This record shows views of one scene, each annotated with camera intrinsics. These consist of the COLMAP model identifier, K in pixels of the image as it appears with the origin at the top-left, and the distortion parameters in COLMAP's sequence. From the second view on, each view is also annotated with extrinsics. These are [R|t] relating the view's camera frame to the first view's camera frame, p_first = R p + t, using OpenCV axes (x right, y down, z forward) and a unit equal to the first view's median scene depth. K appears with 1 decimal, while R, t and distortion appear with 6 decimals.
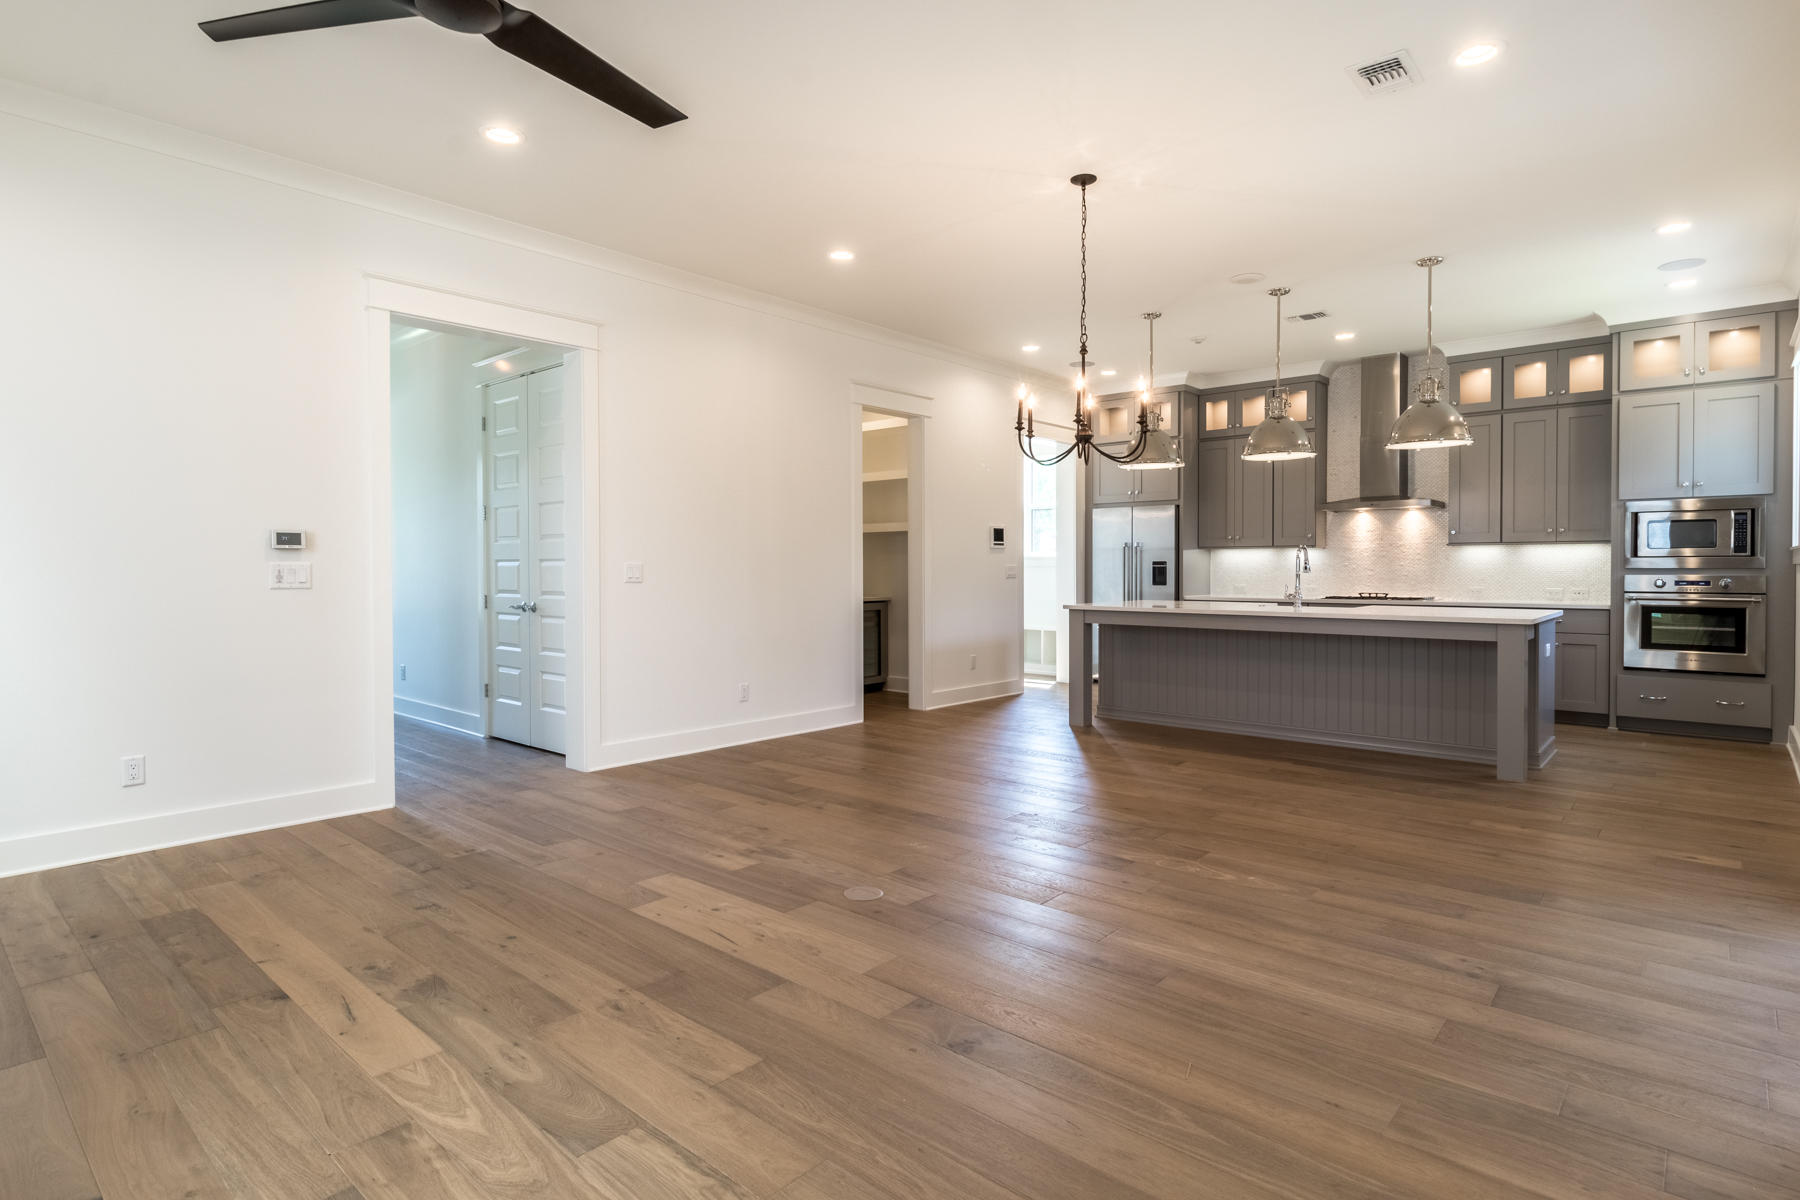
lens RADIAL K [[932.1, 0, 917.0], [0, 932.1, 582.1], [0, 0, 1]] dist [-0.001522, -0.001168]
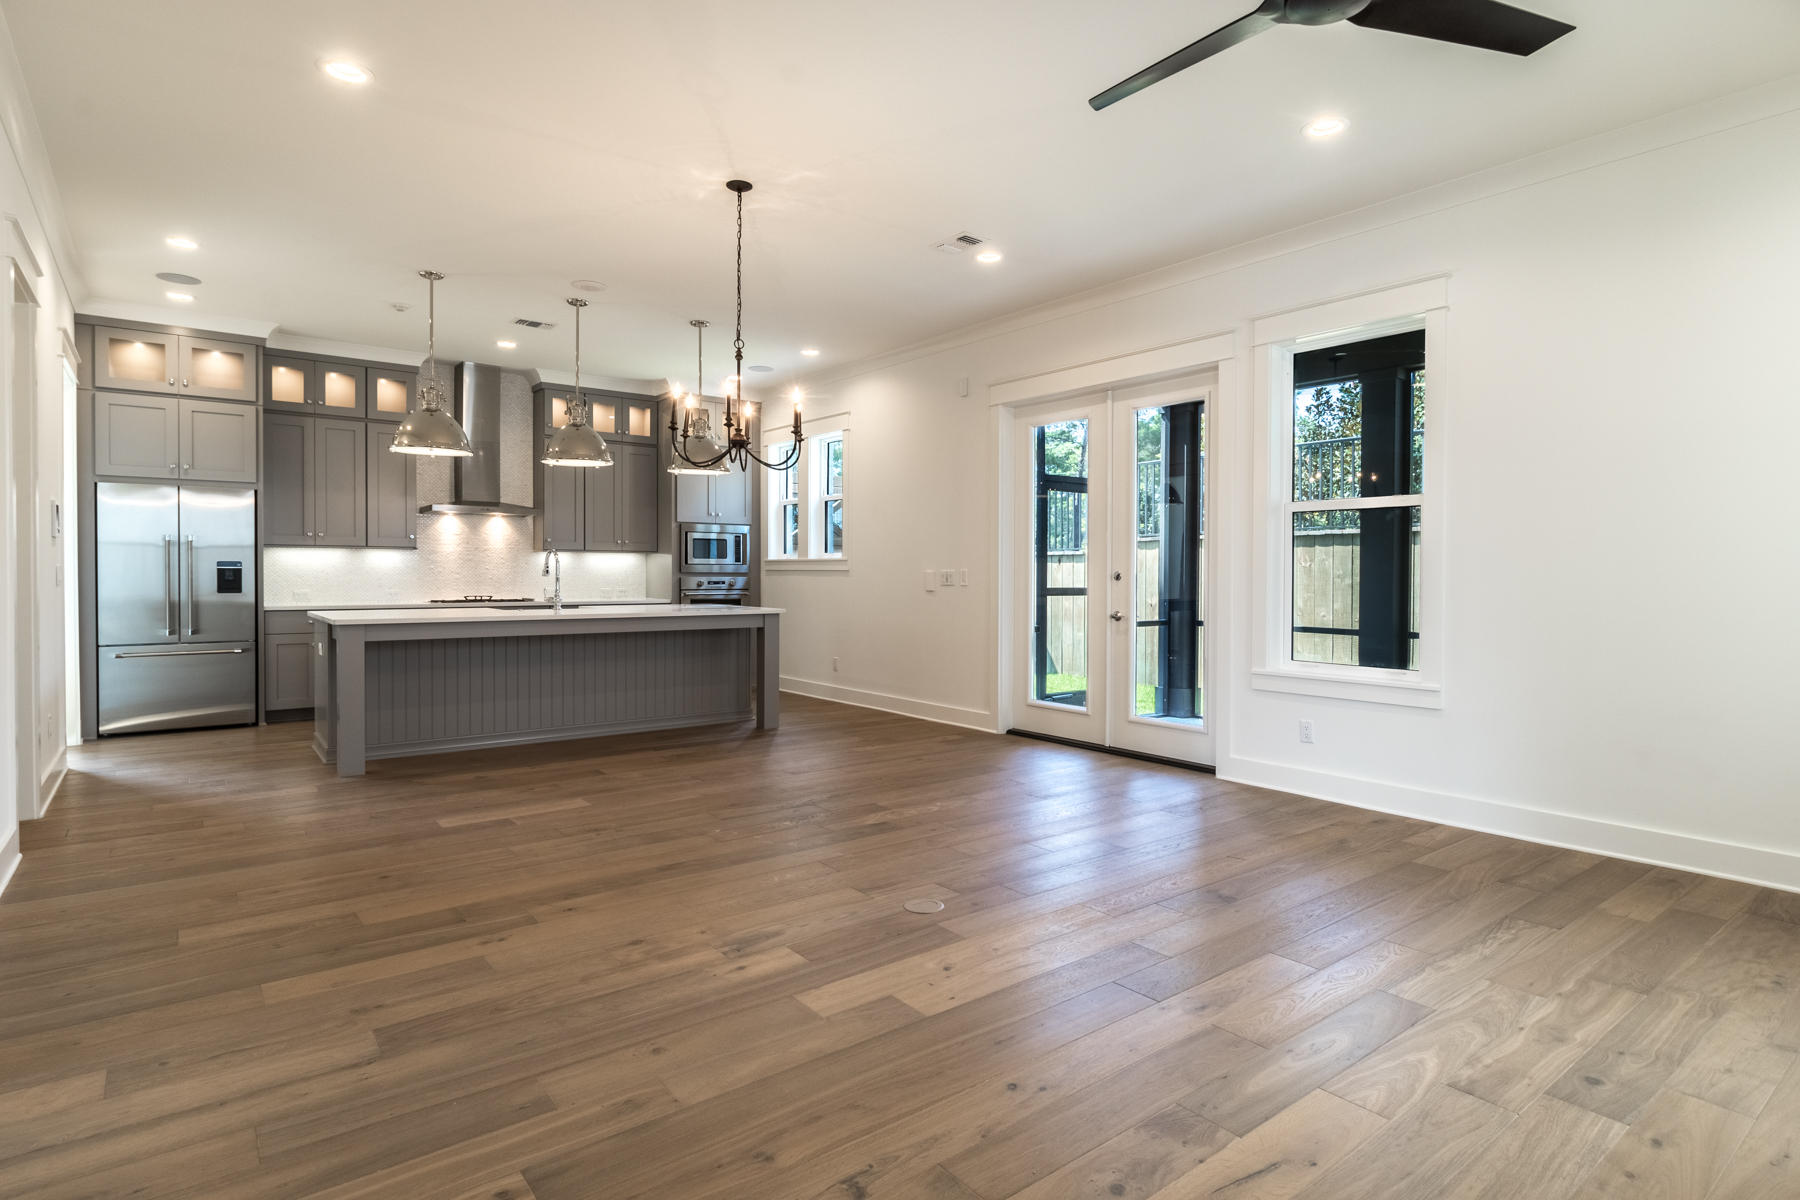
lens RADIAL K [[933.2, 0, 900.0], [0, 933.2, 600.0], [0, 0, 1]] dist [0.000950, 0.000807]
pose [[0.190844, -0.028131, 0.981217, -0.513752], [0.010236, 0.999592, 0.026667, -0.007346], [-0.981567, 0.004954, 0.191054, 0.421106]]
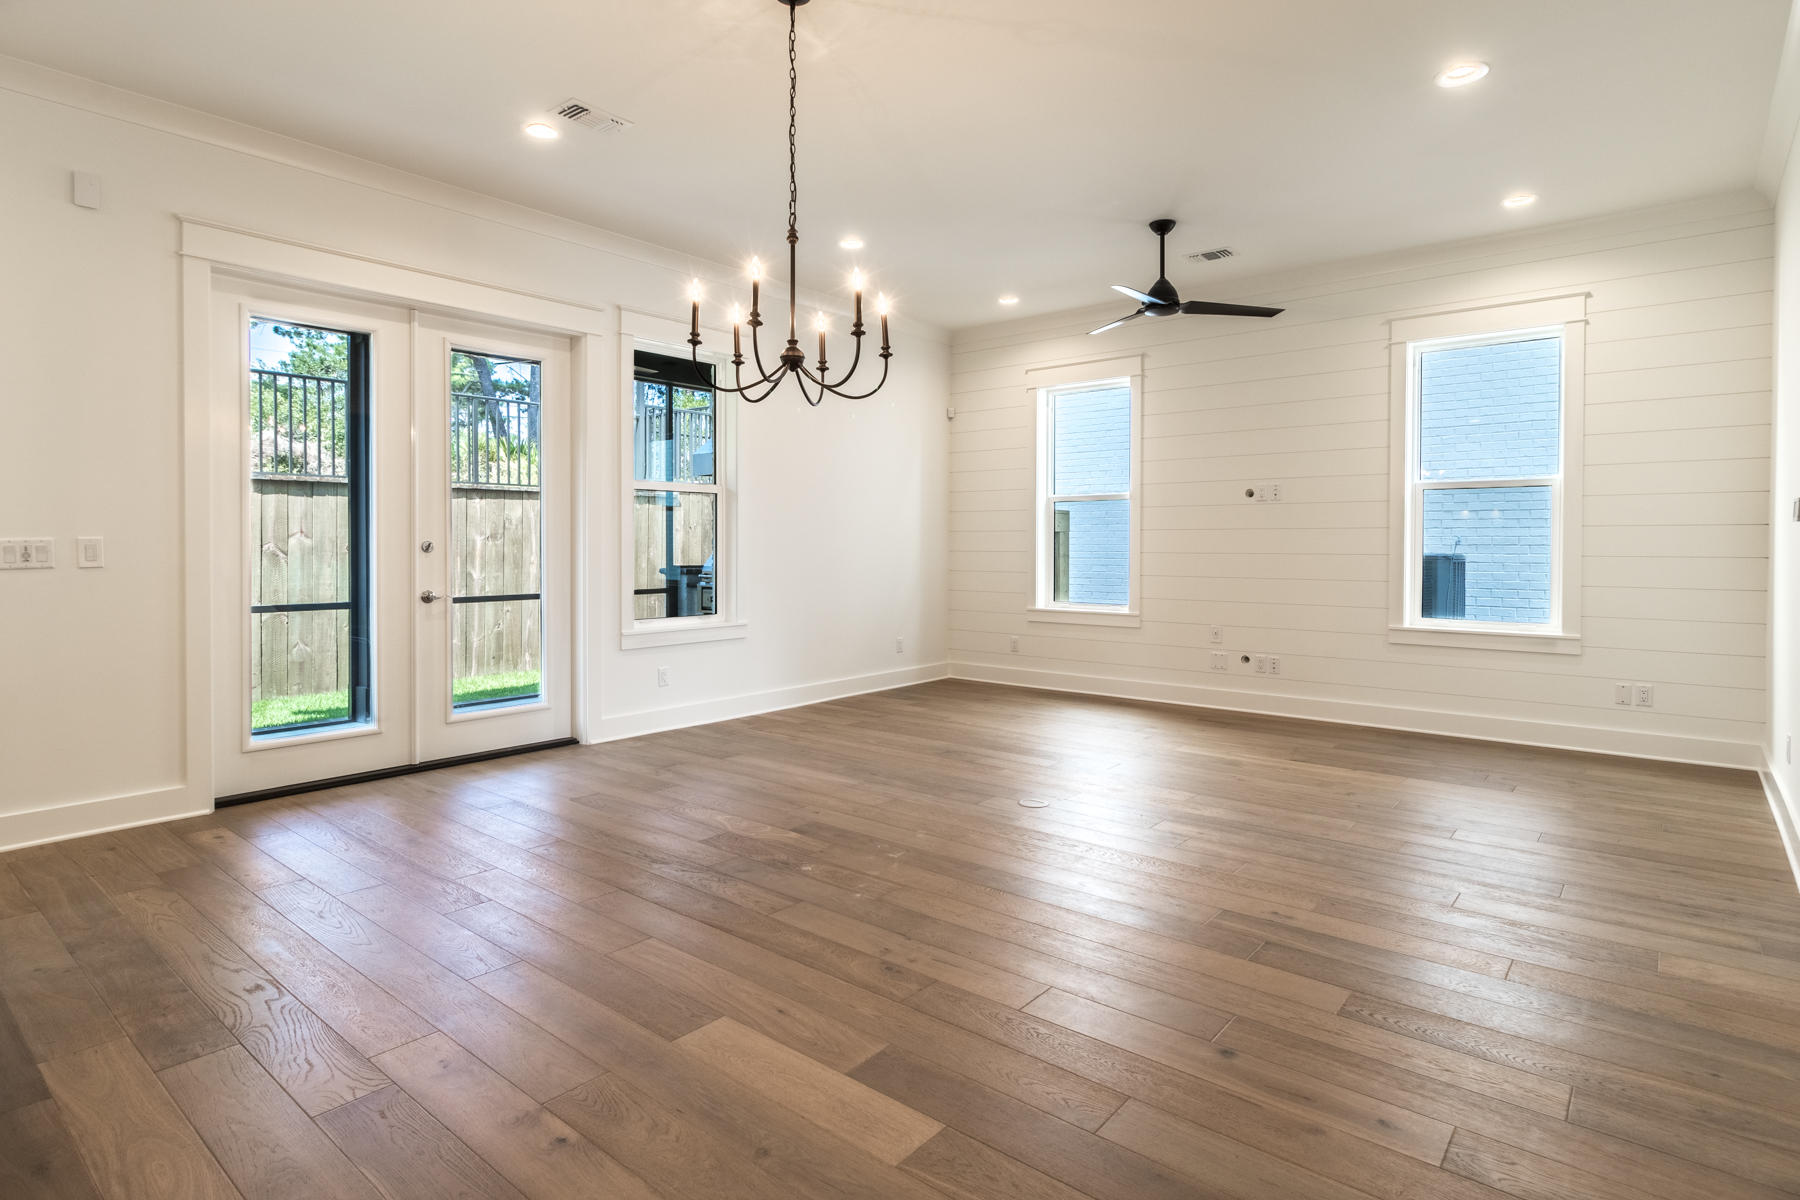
lens RADIAL K [[945.2, 0, 902.6], [0, 945.2, 565.2], [0, 0, 1]] dist [-0.004115, -0.000404]
pose [[-0.999592, 0.001203, -0.028526, 0.064827], [0.000125, 0.999286, 0.037769, -0.017124], [0.028551, 0.037750, -0.998879, 1.121238]]
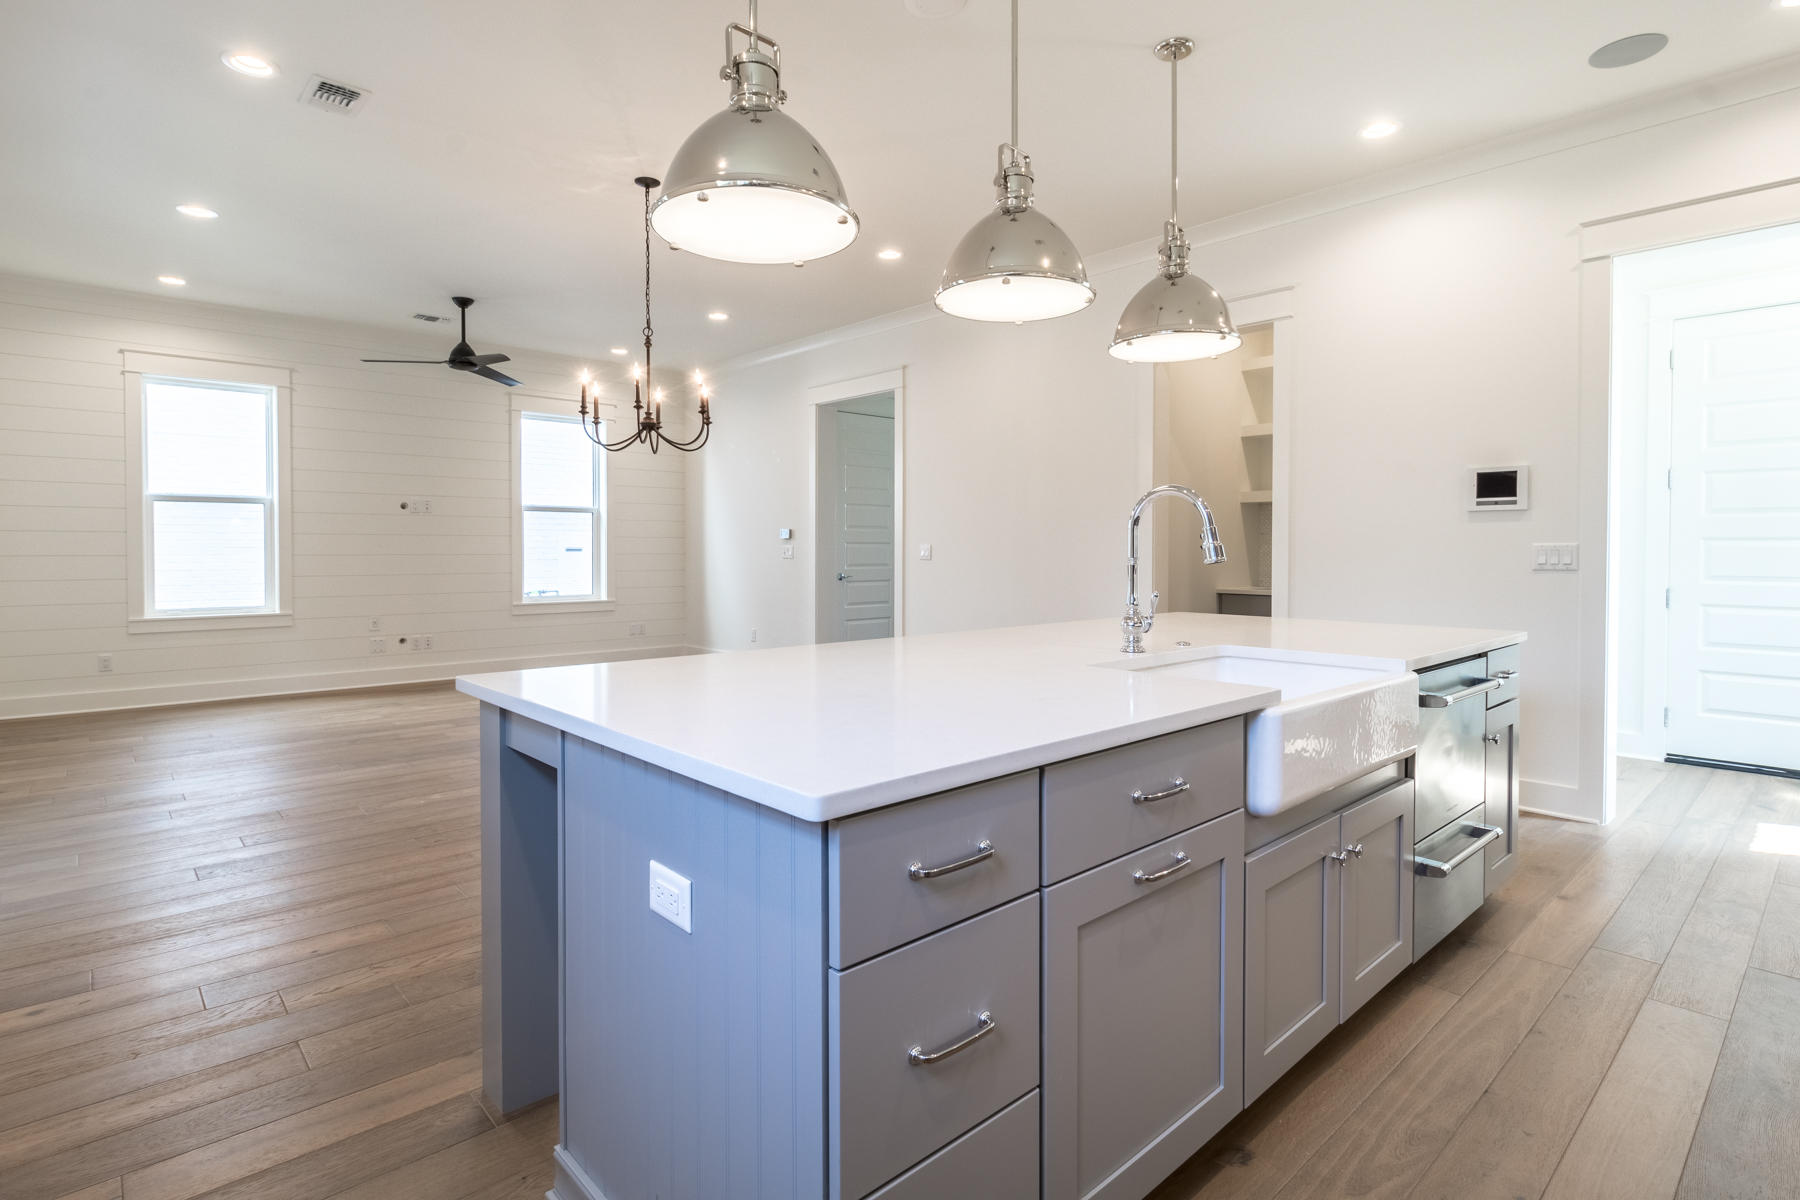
lens RADIAL K [[888.3, 0, 908.4], [0, 888.3, 562.0], [0, 0, 1]] dist [0.000536, 0.000106]
pose [[-0.108016, 0.015485, -0.994029, 0.754718], [-0.017583, 0.999693, 0.017484, -0.013849], [0.993994, 0.019367, -0.107711, 0.911071]]
